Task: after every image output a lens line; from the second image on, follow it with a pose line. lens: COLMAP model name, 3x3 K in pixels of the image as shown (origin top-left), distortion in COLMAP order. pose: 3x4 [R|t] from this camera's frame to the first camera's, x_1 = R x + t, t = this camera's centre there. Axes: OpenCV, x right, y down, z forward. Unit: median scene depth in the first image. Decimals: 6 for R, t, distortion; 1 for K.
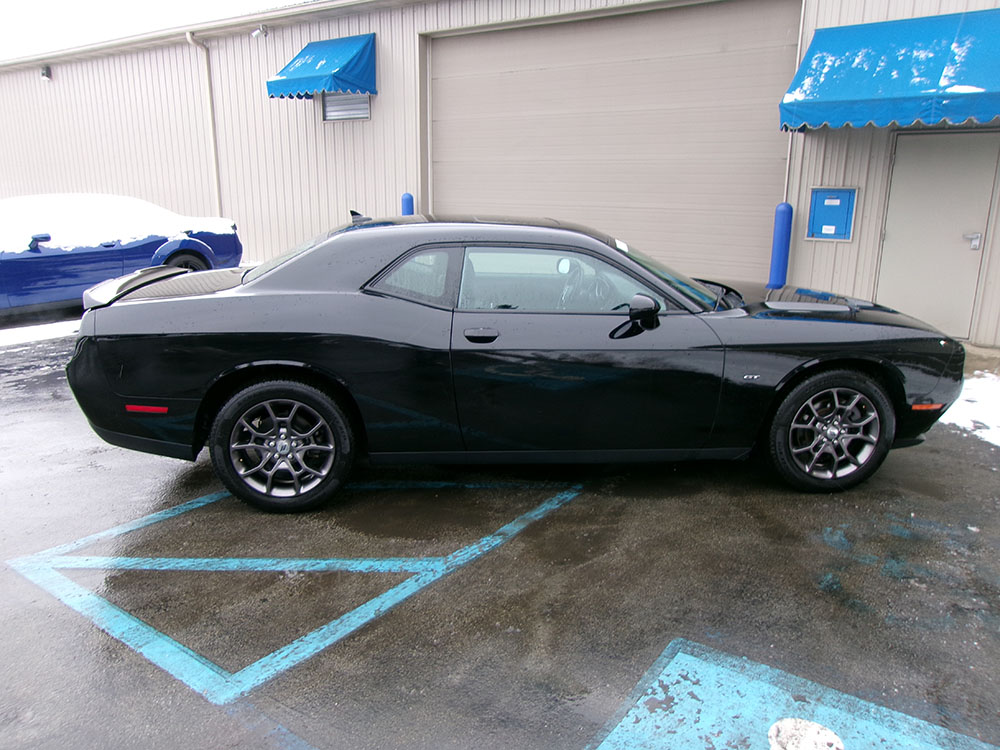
lens RADIAL K [[776.1, 0, 502.8], [0, 776.1, 378.7], [0, 0, 1]] dist [-0.009669, 0.045374]
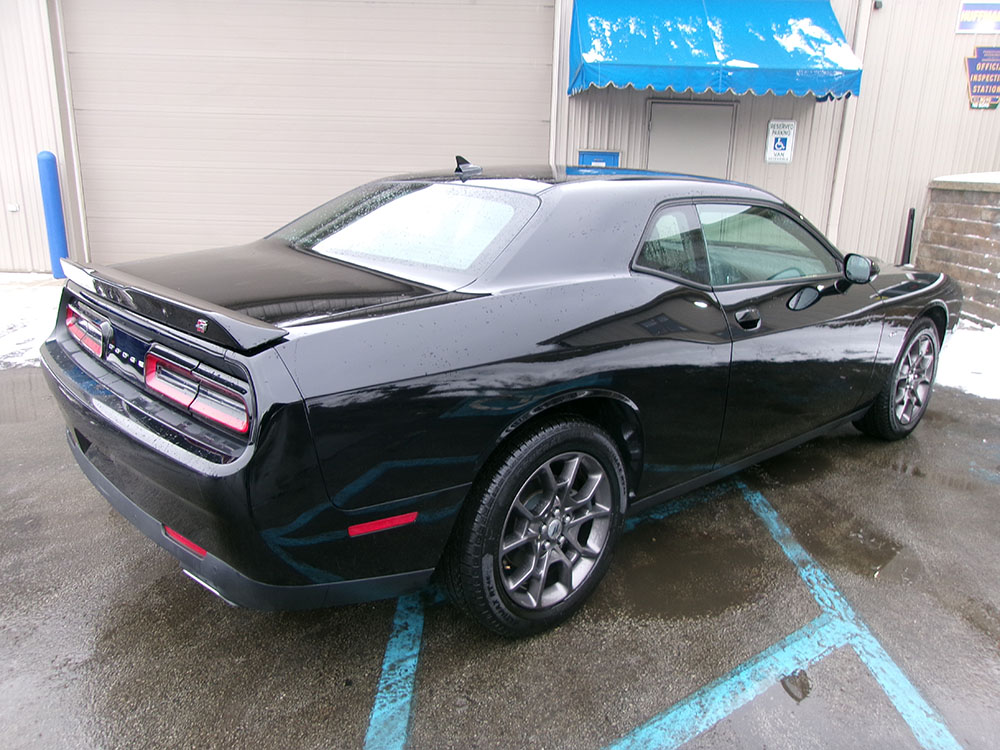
lens RADIAL K [[770.8, 0, 500.0], [0, 770.8, 375.0], [0, 0, 1]] dist [-0.039930, 0.075274]
pose [[0.809509, -0.146435, 0.568553, -0.357017], [0.128867, 0.989098, 0.071268, -0.046500], [-0.572790, 0.015576, 0.819554, 0.278203]]
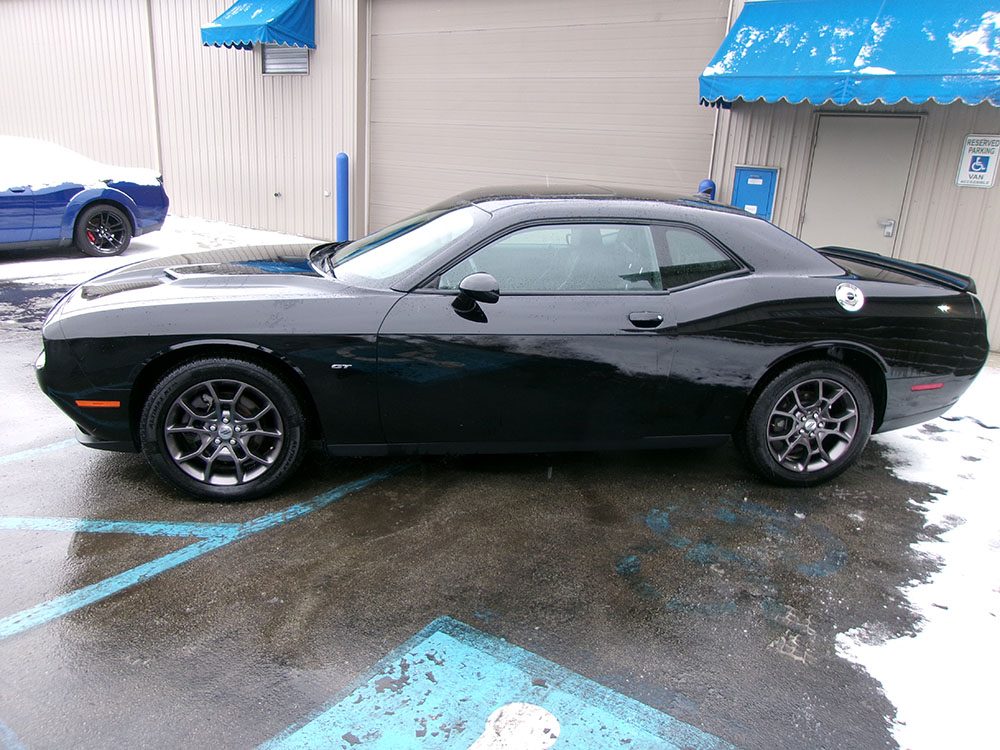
lens RADIAL K [[781.3, 0, 500.0], [0, 781.3, 375.0], [0, 0, 1]] dist [-0.042029, 0.110632]
pose [[0.998788, 0.043467, 0.023080, 0.105009], [-0.044161, 0.998561, 0.030441, 0.001495], [-0.021723, -0.031423, 0.999270, 0.017990]]
